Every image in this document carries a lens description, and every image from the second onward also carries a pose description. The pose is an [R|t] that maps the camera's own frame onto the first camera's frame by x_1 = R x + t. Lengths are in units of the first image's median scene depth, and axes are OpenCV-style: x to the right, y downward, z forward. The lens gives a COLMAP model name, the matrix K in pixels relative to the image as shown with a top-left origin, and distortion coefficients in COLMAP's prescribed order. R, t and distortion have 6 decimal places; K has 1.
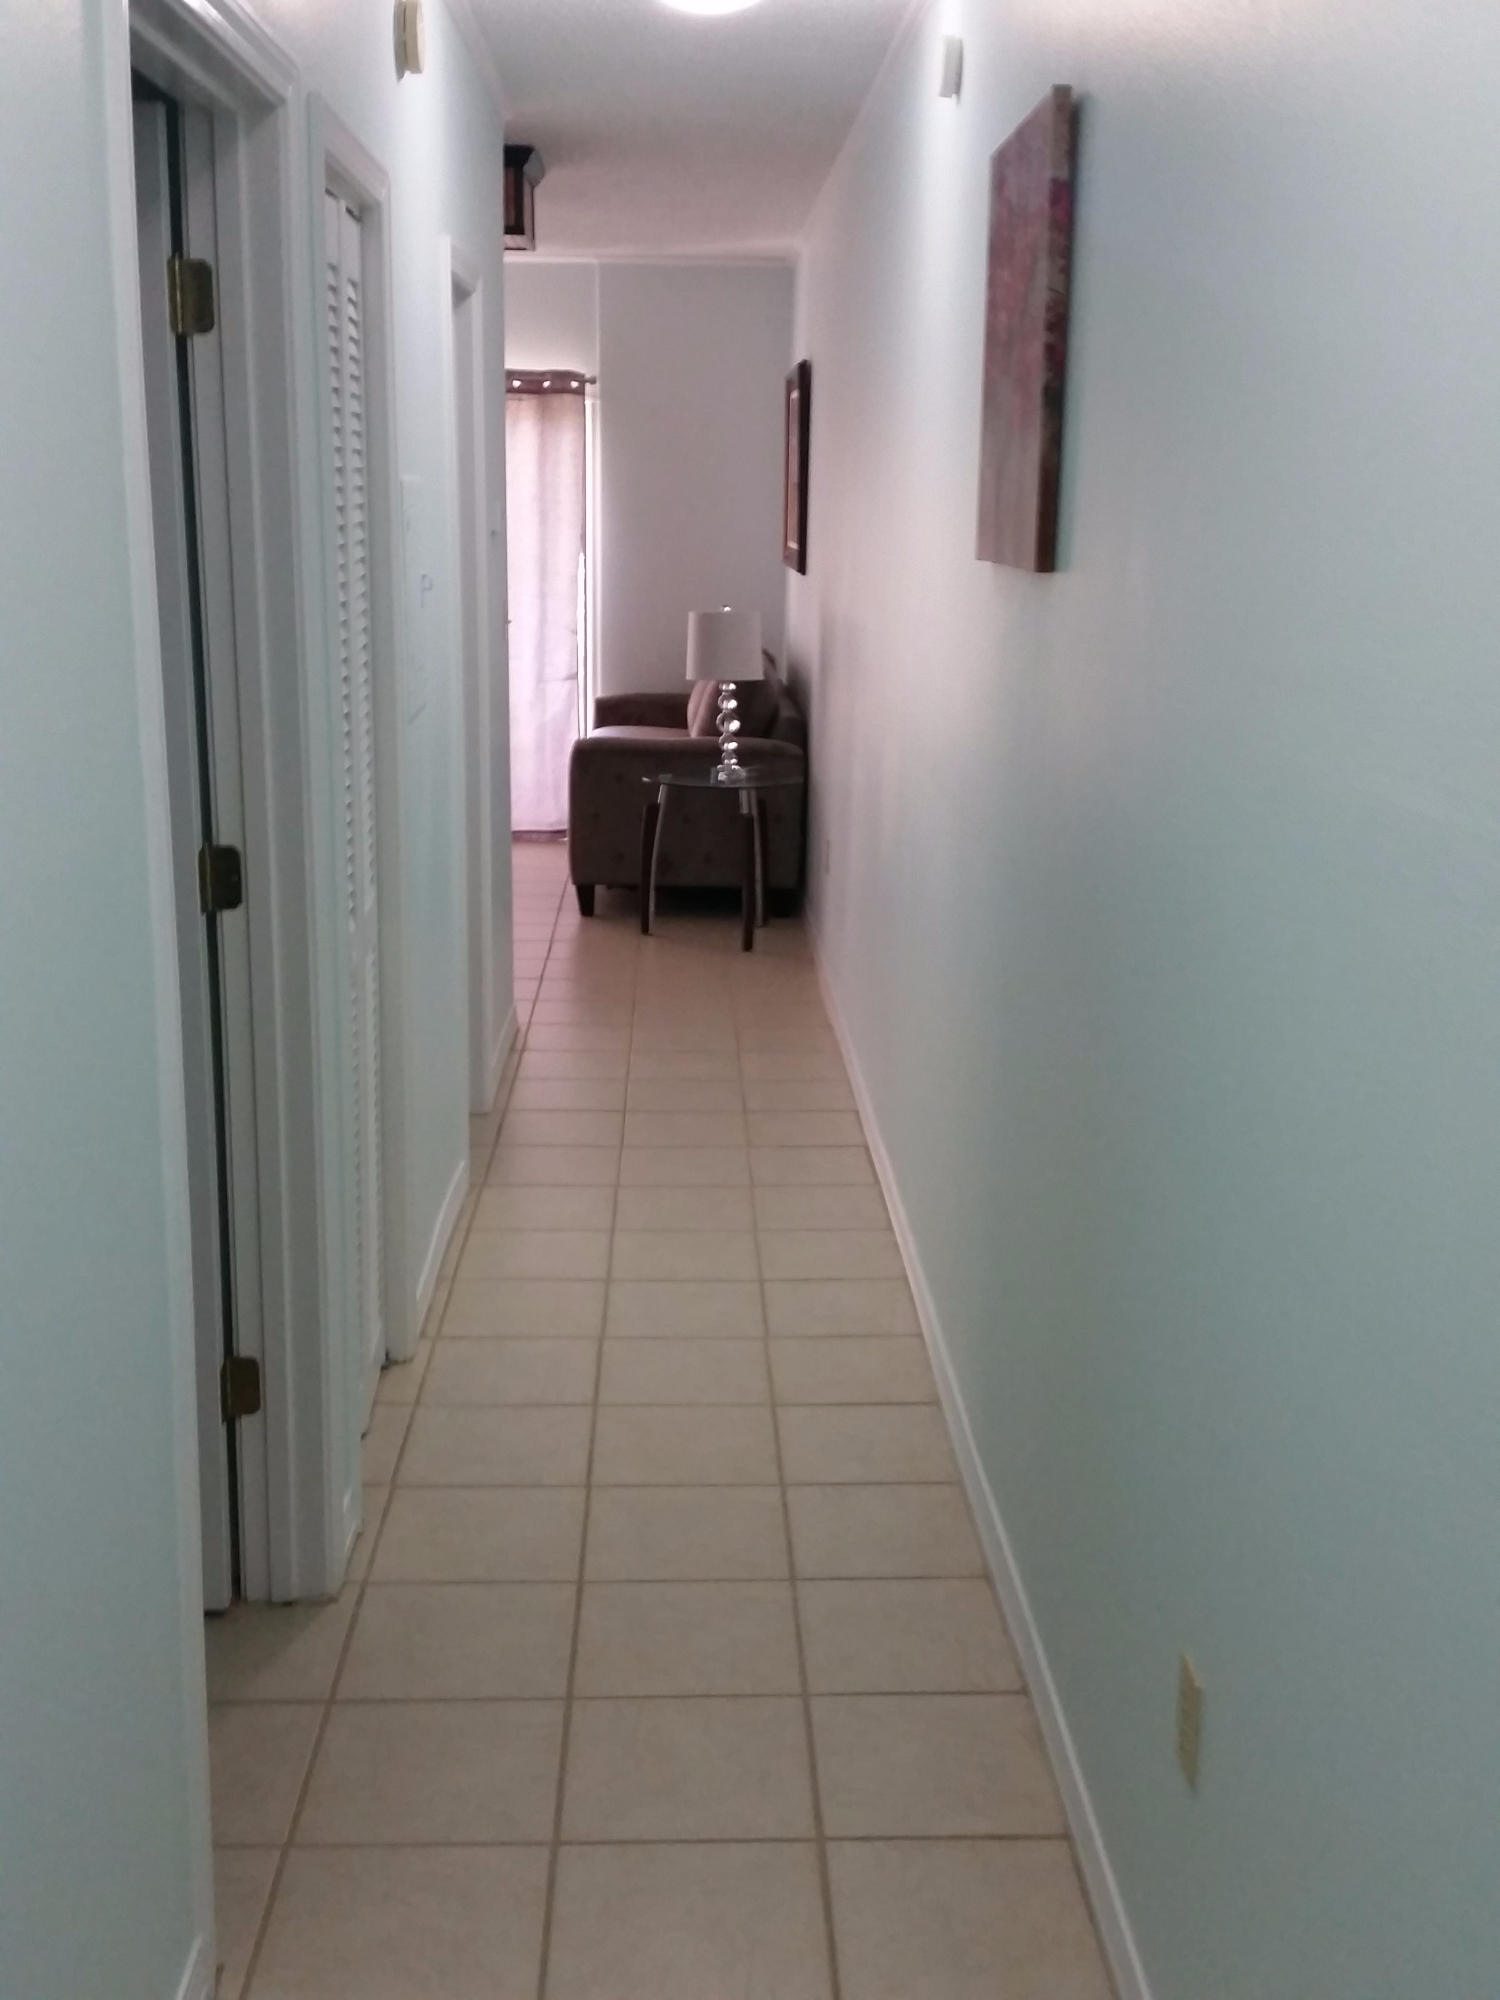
lens RADIAL K [[2091.9, 0, 743.8], [0, 2091.9, 1043.1], [0, 0, 1]] dist [0.212514, -0.557144]
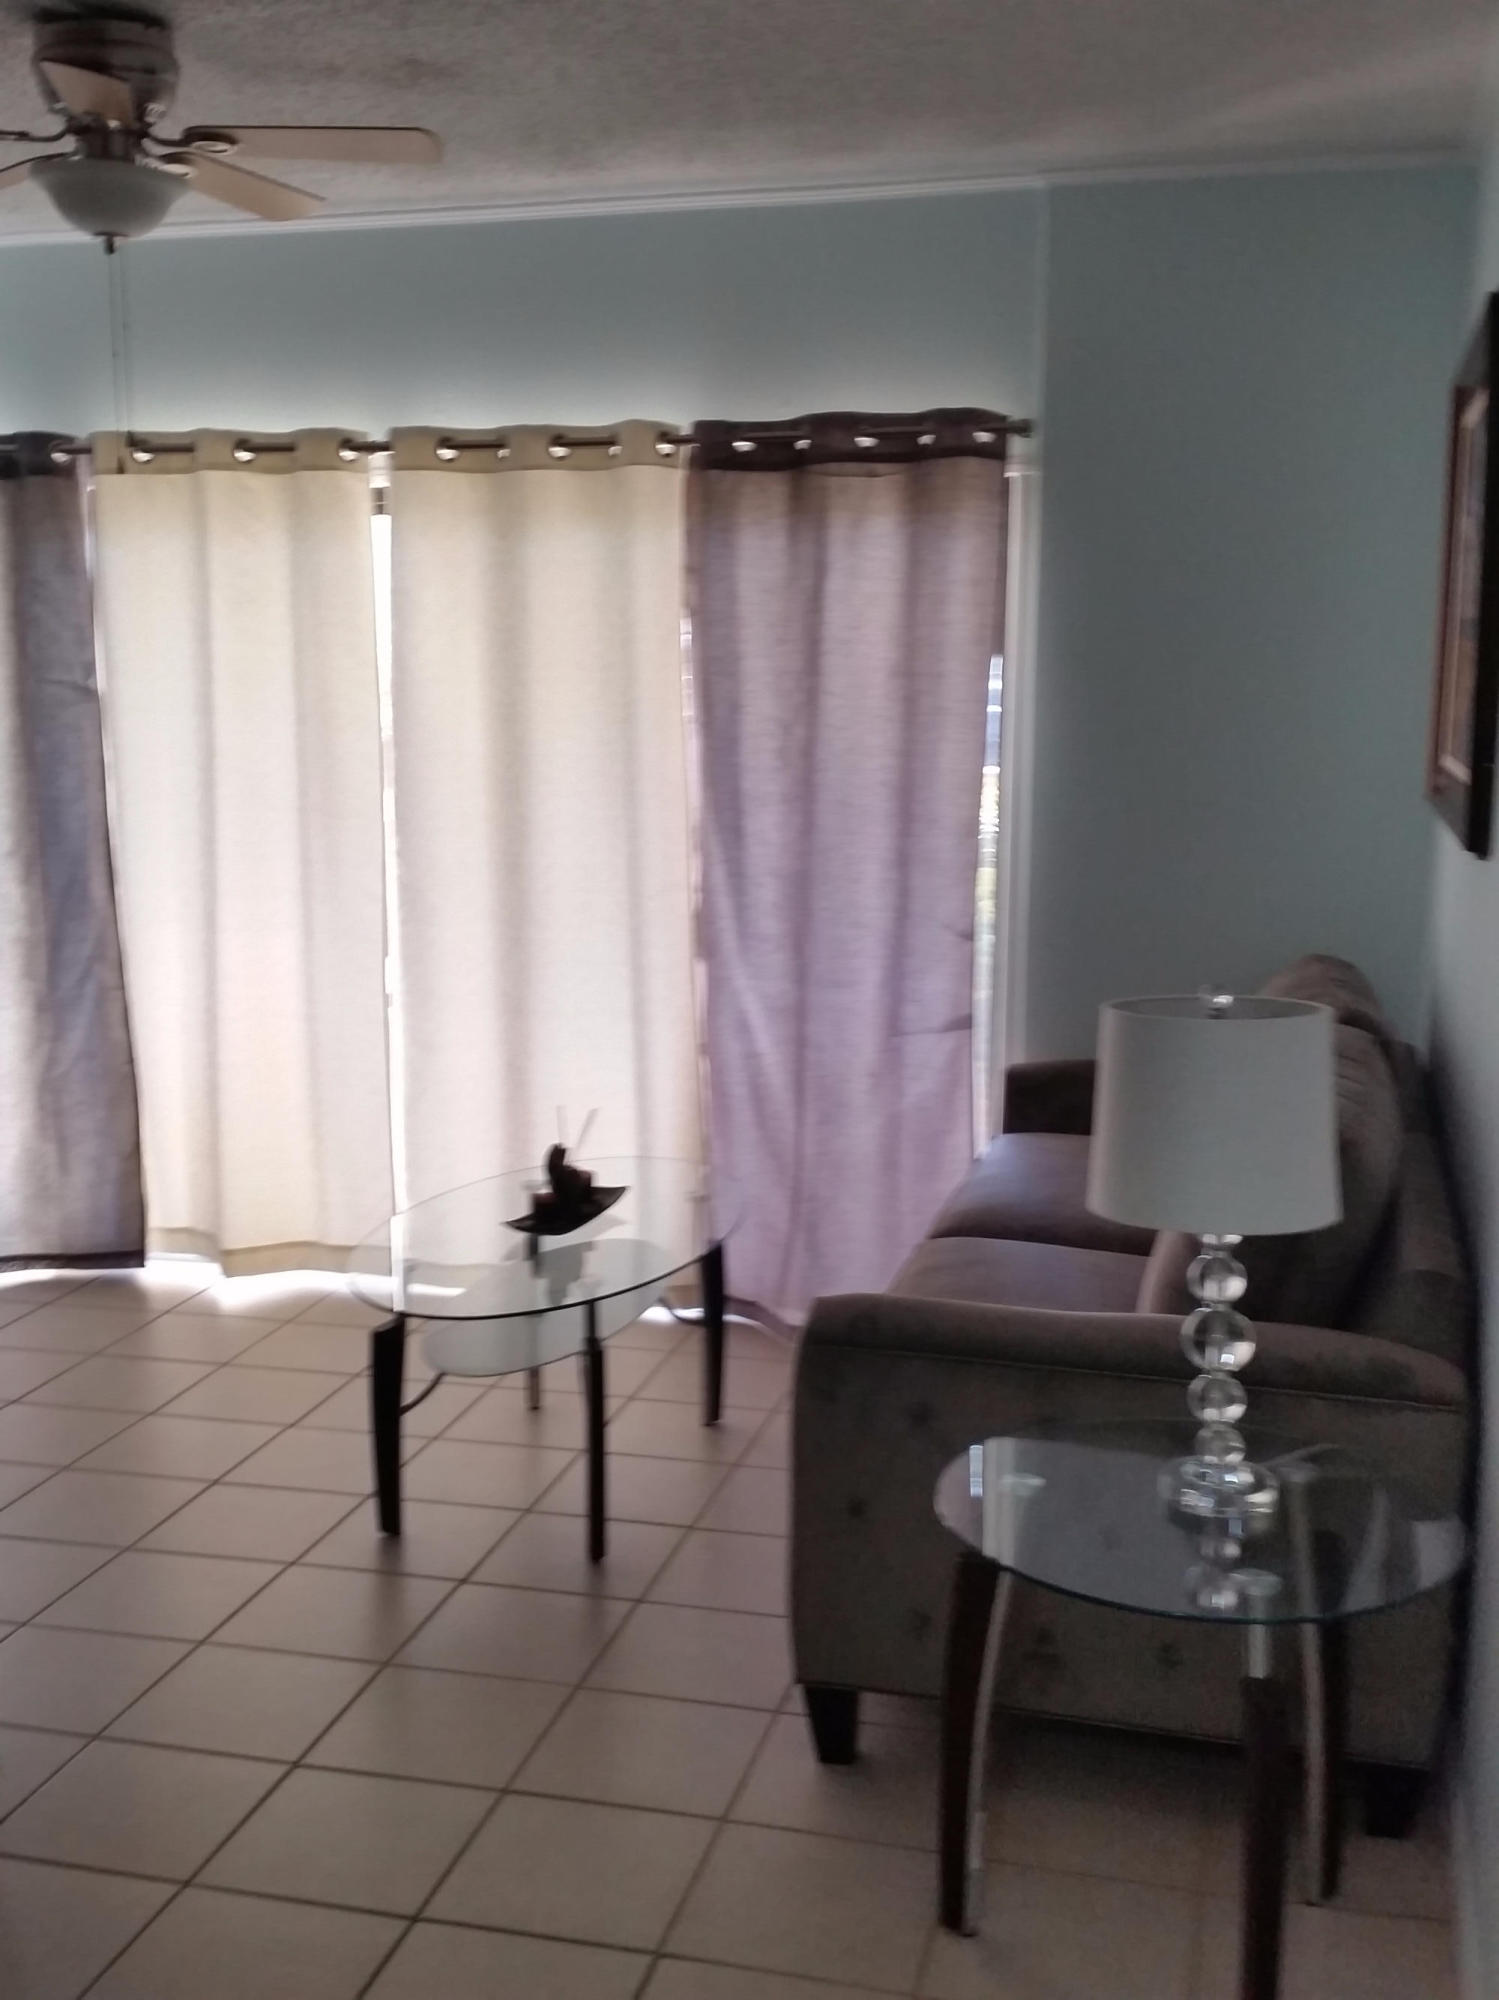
lens RADIAL K [[2091.9, 0, 743.3], [0, 2091.9, 1043.1], [0, 0, 1]] dist [0.212514, -0.557144]
pose [[0.956705, 0.035485, -0.288889, 0.011836], [-0.056847, 0.996206, -0.065893, -0.138610], [0.285455, 0.079463, 0.955092, 0.536570]]
